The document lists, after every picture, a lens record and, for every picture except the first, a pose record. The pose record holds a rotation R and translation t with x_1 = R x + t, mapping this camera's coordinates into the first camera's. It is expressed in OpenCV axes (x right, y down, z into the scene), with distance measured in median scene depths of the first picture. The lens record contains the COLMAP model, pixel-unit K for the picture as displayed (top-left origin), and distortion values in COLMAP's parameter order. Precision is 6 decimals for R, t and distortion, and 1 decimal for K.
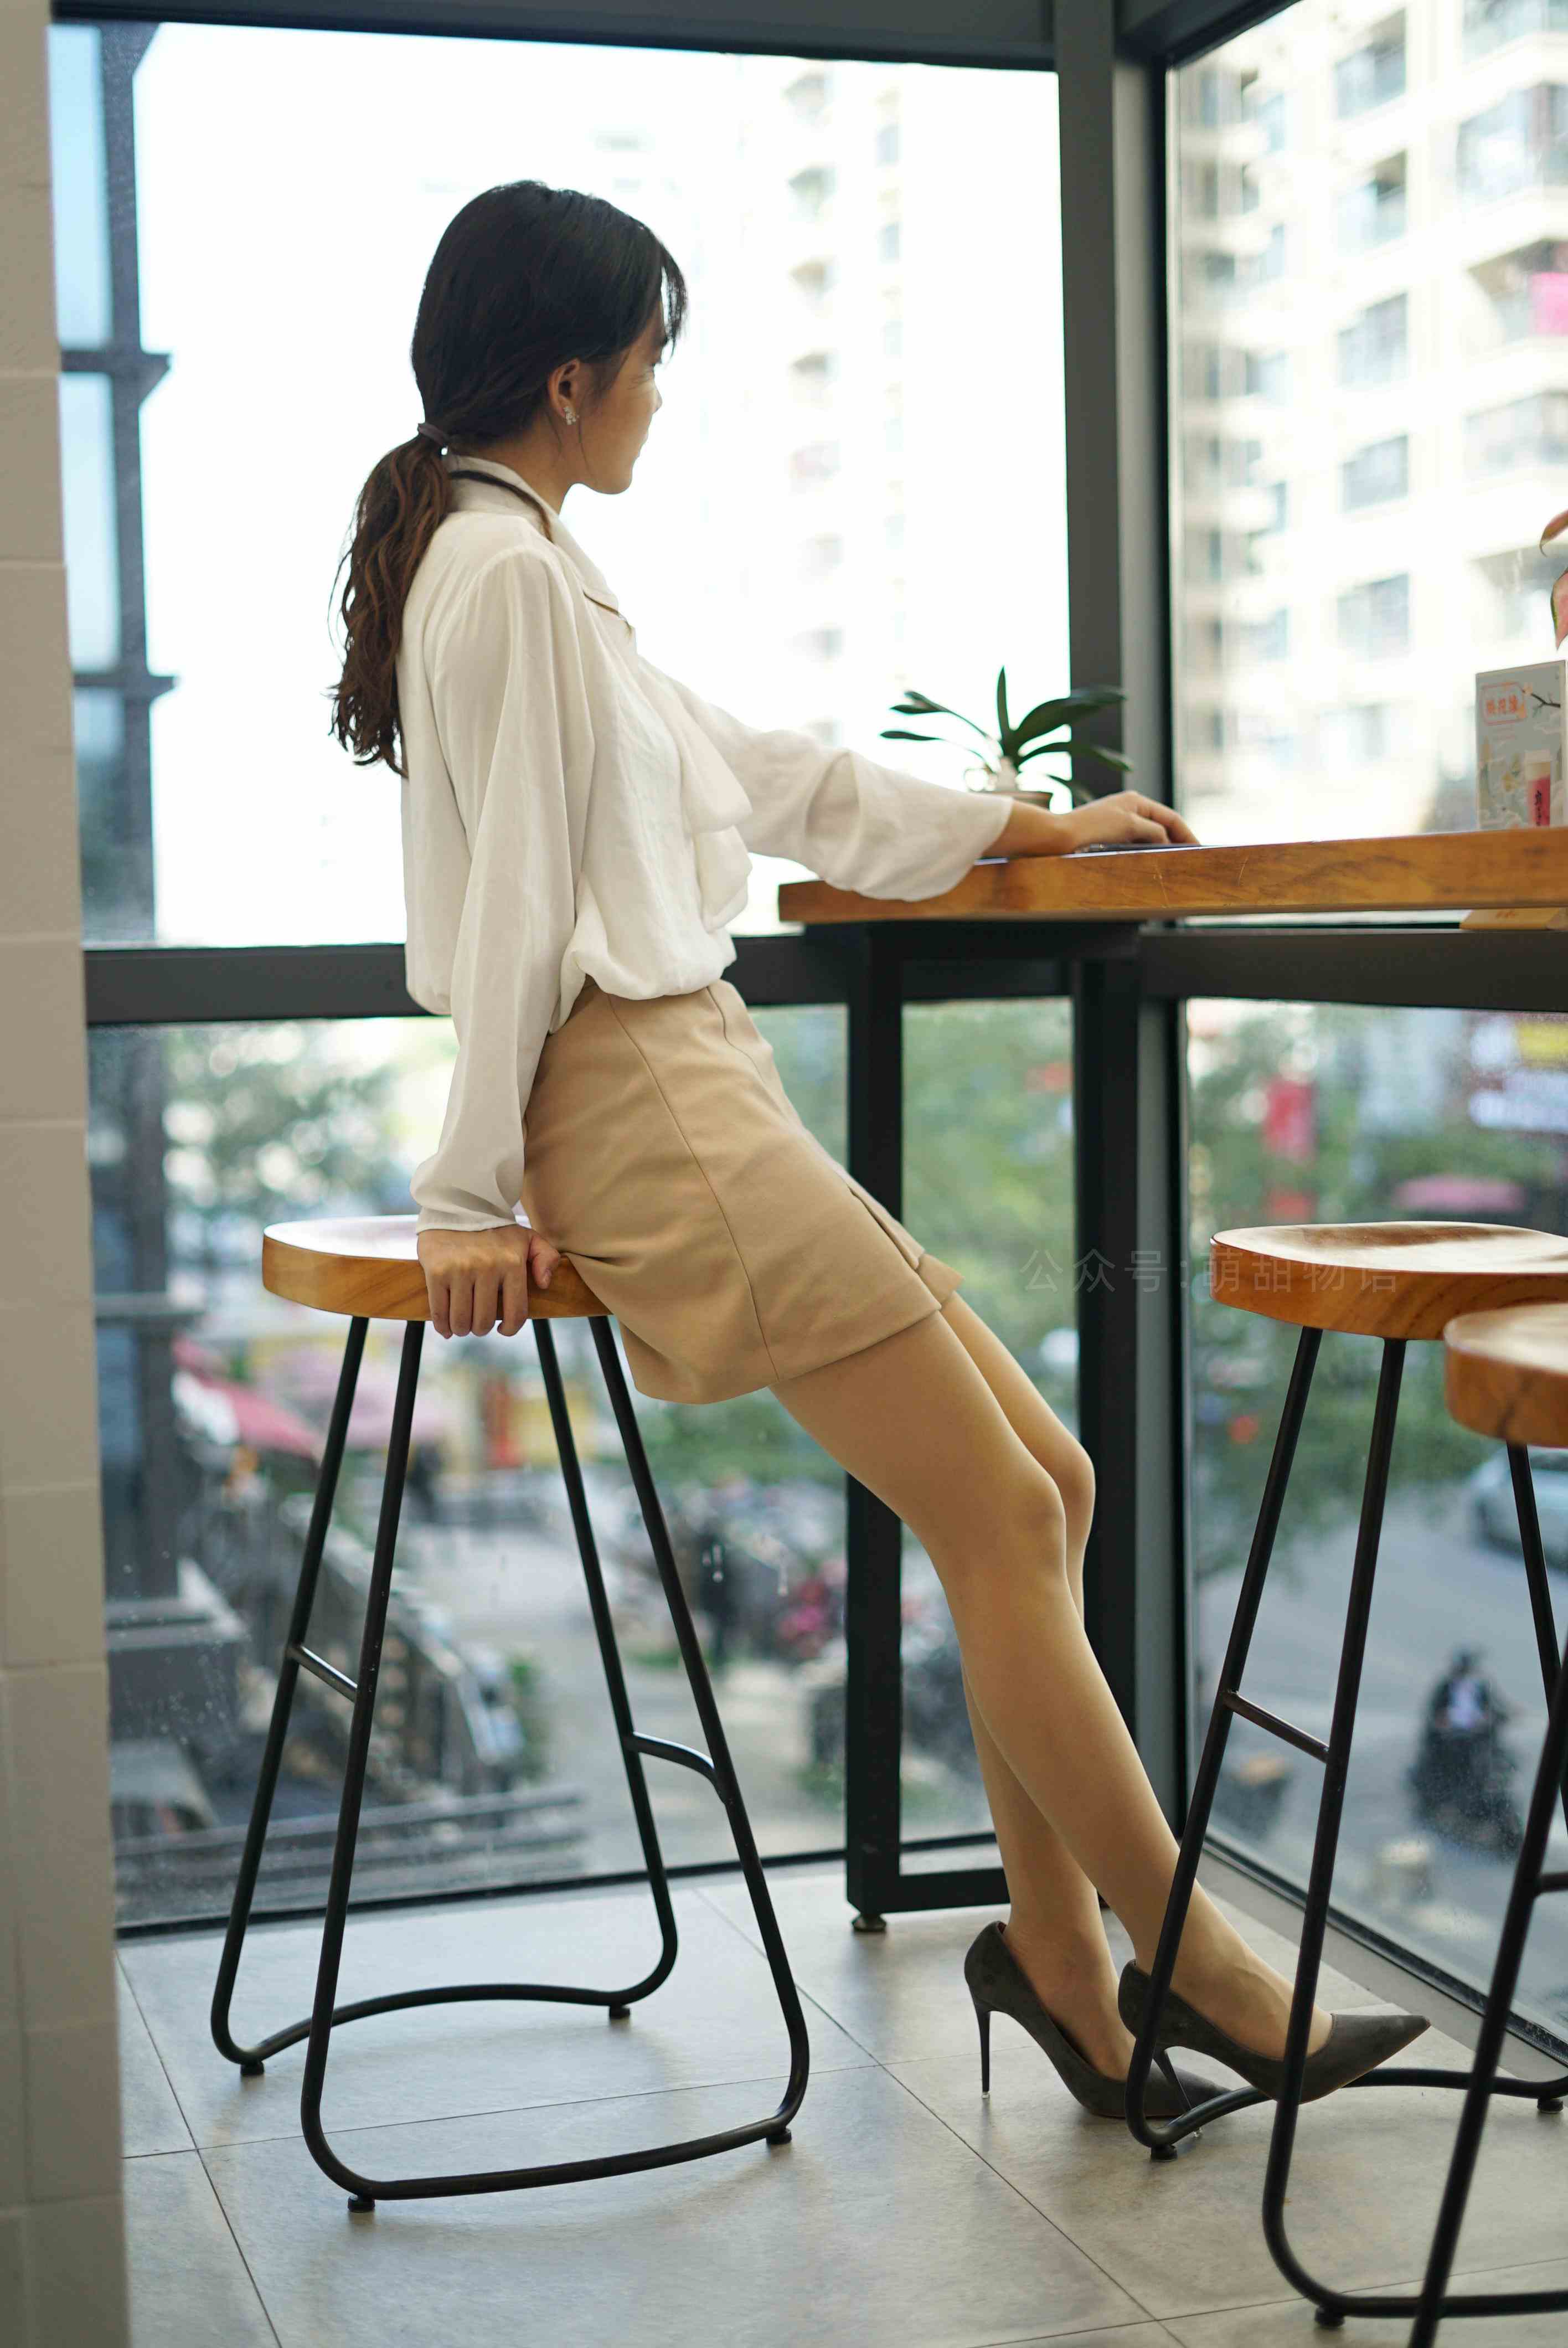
lens RADIAL K [[3448.1, 0, 784.0], [0, 3448.1, 1174.0], [0, 0, 1]] dist [-0.017028, -0.018513]
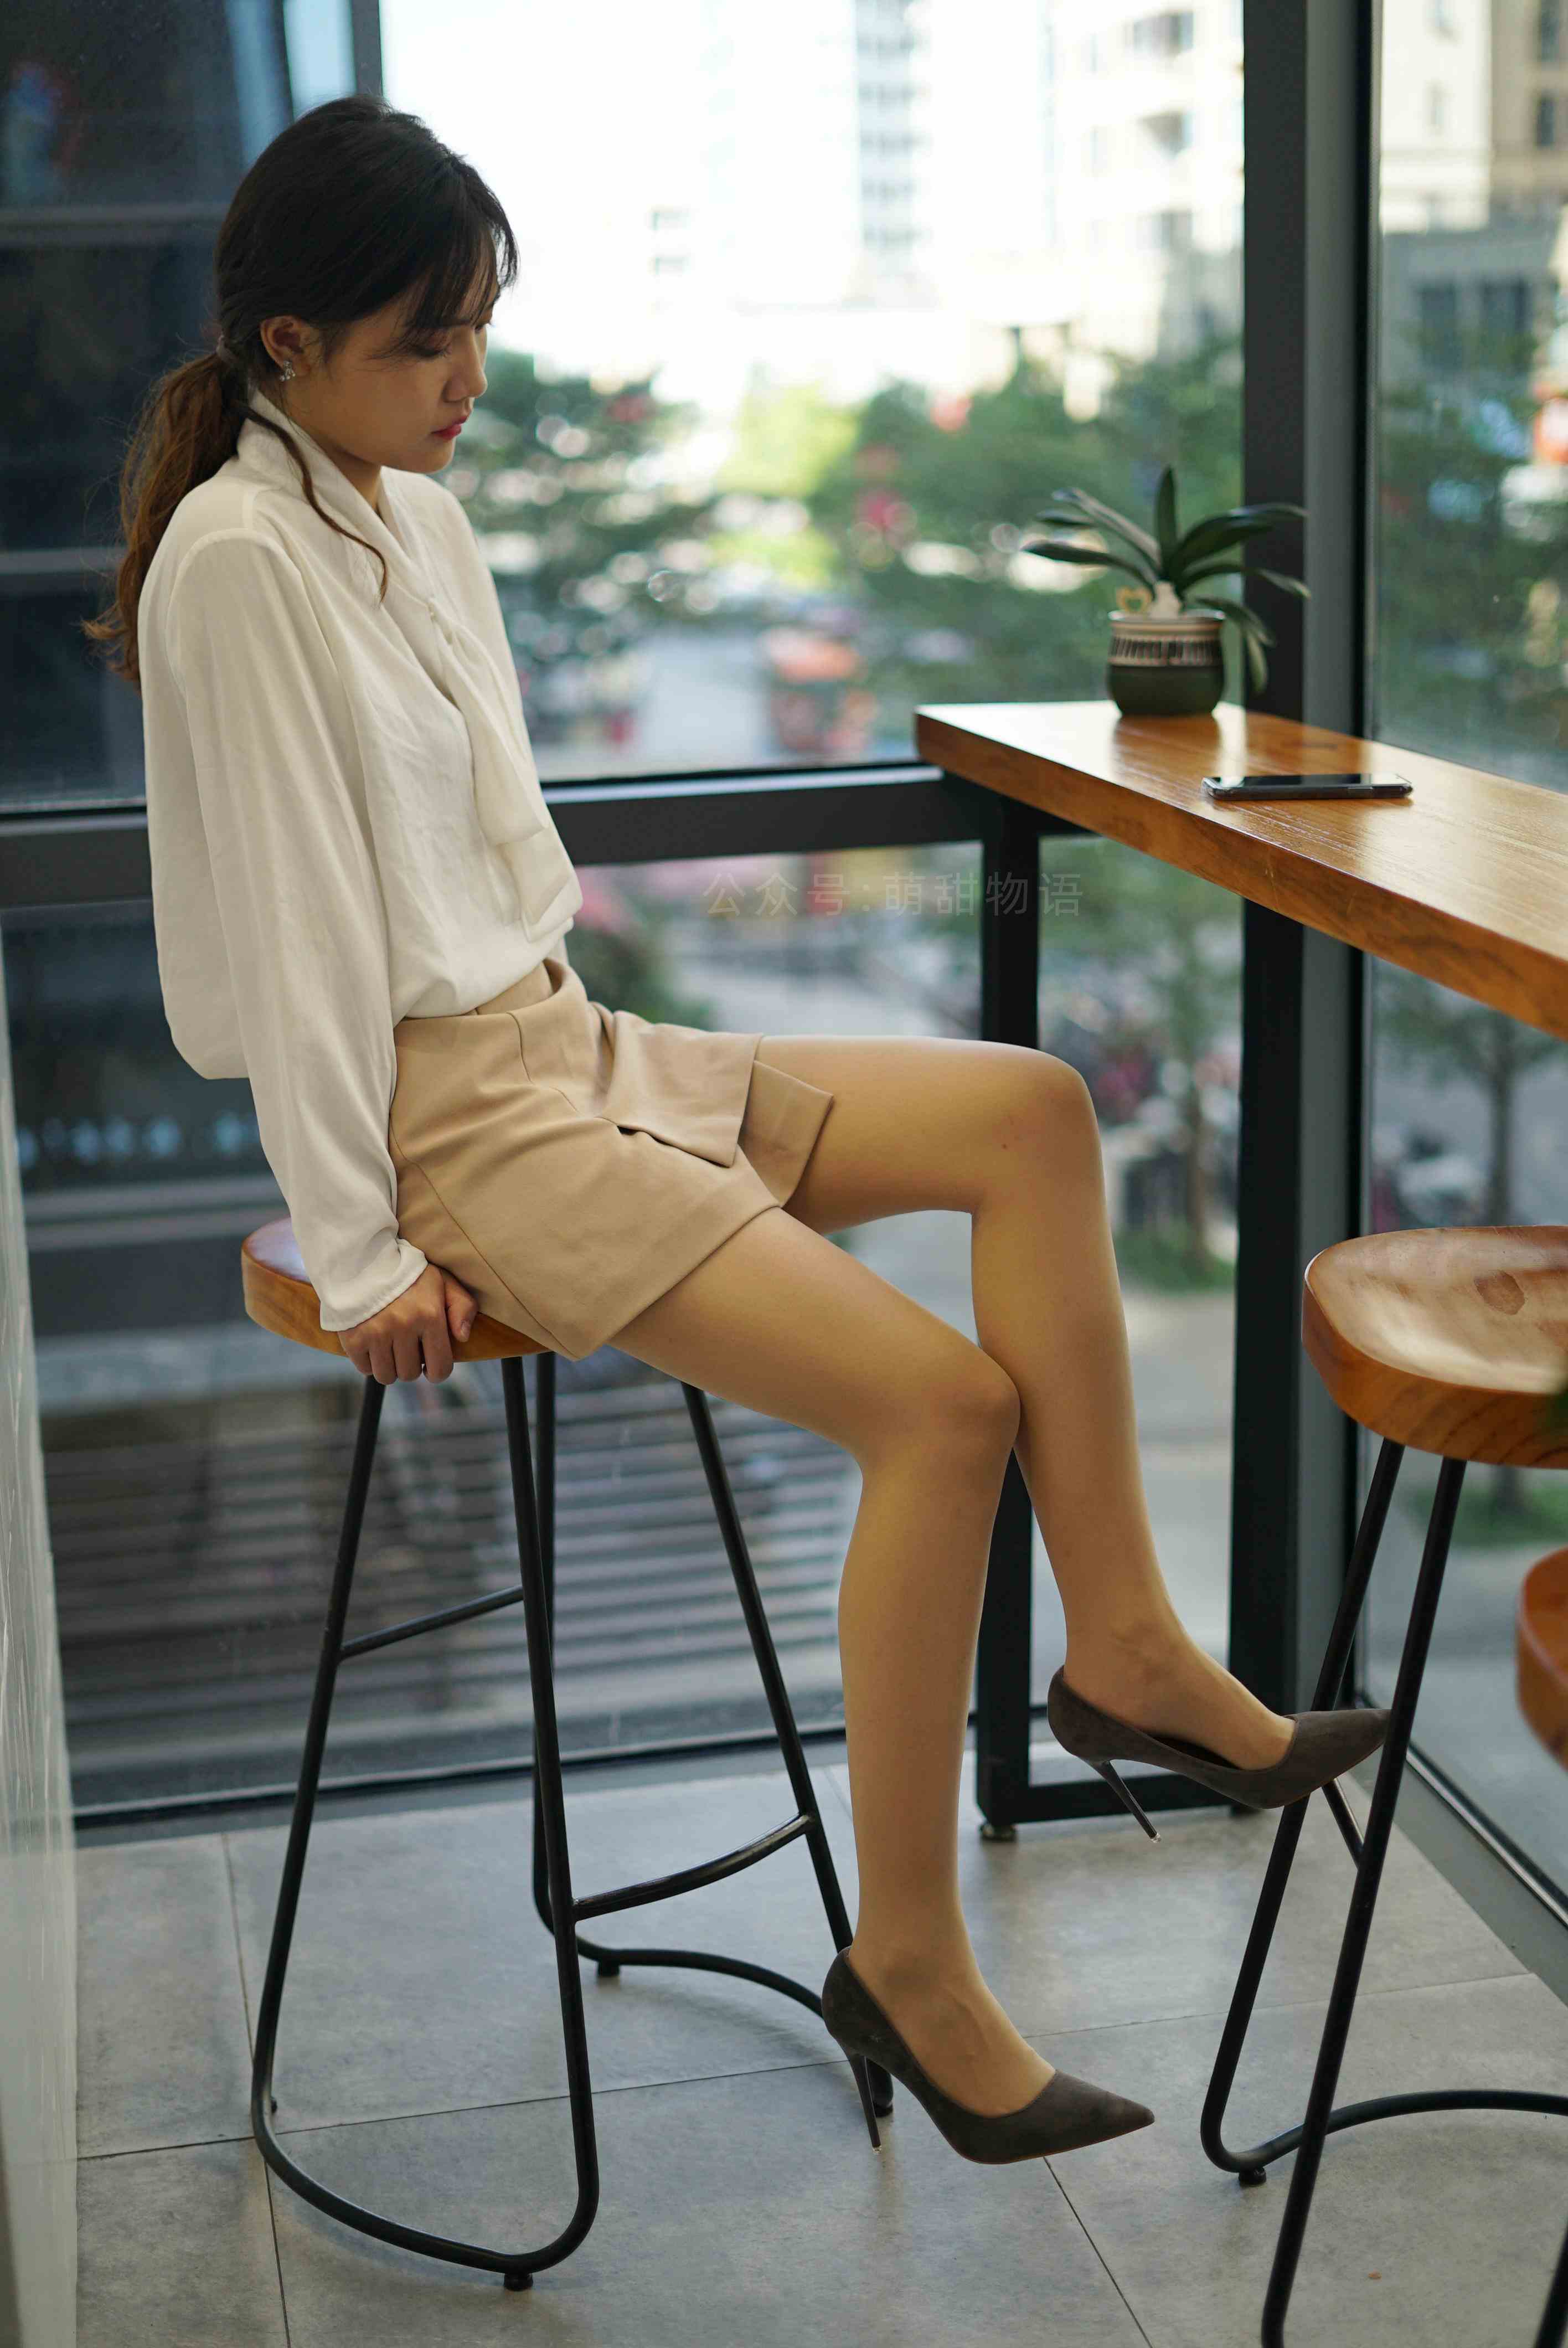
lens RADIAL K [[3468.5, 0, 784.0], [0, 3468.5, 1174.0], [0, 0, 1]] dist [-0.035337, 0.038379]
pose [[0.995305, 0.013929, -0.095786, 0.053022], [0.002441, 0.985663, 0.168707, -0.120006], [0.096762, -0.168148, 0.981001, 0.078618]]
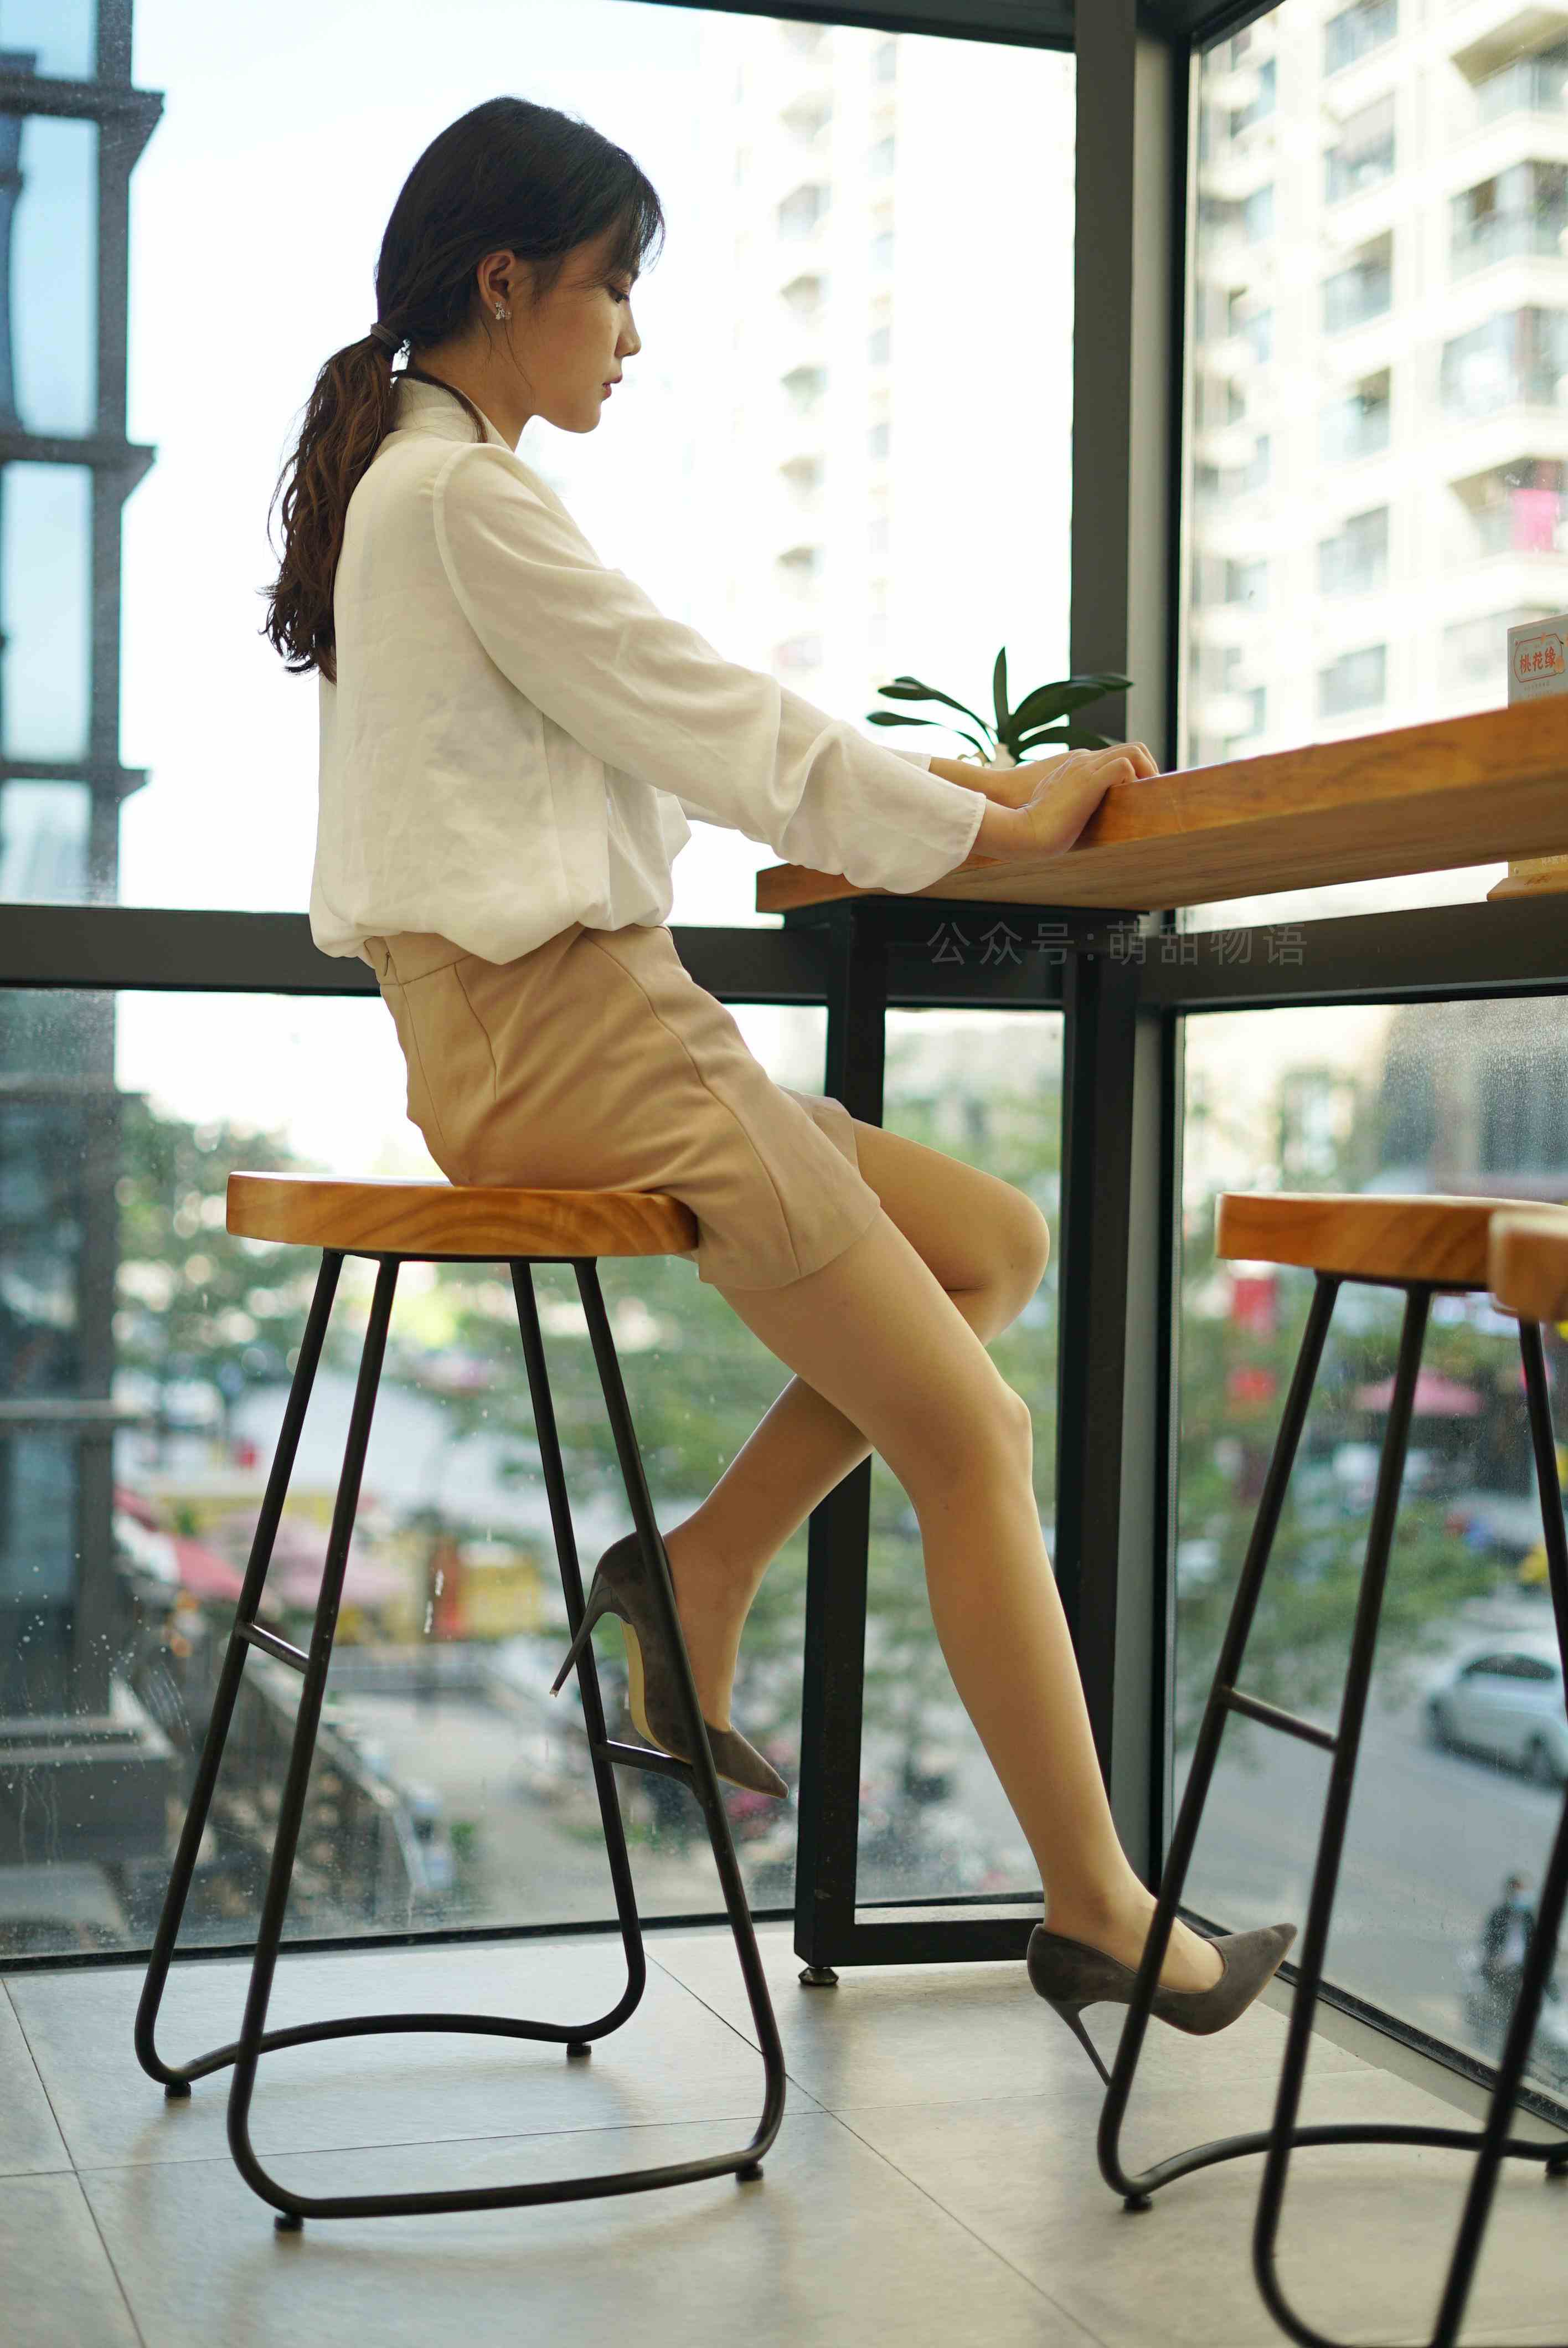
lens RADIAL K [[3448.1, 0, 784.0], [0, 3448.1, 1174.0], [0, 0, 1]] dist [-0.017028, -0.018513]
pose [[0.999370, 0.034021, 0.010103, -0.001248], [-0.033406, 0.997883, -0.055791, 0.051763], [-0.011980, 0.055418, 0.998391, 0.060244]]
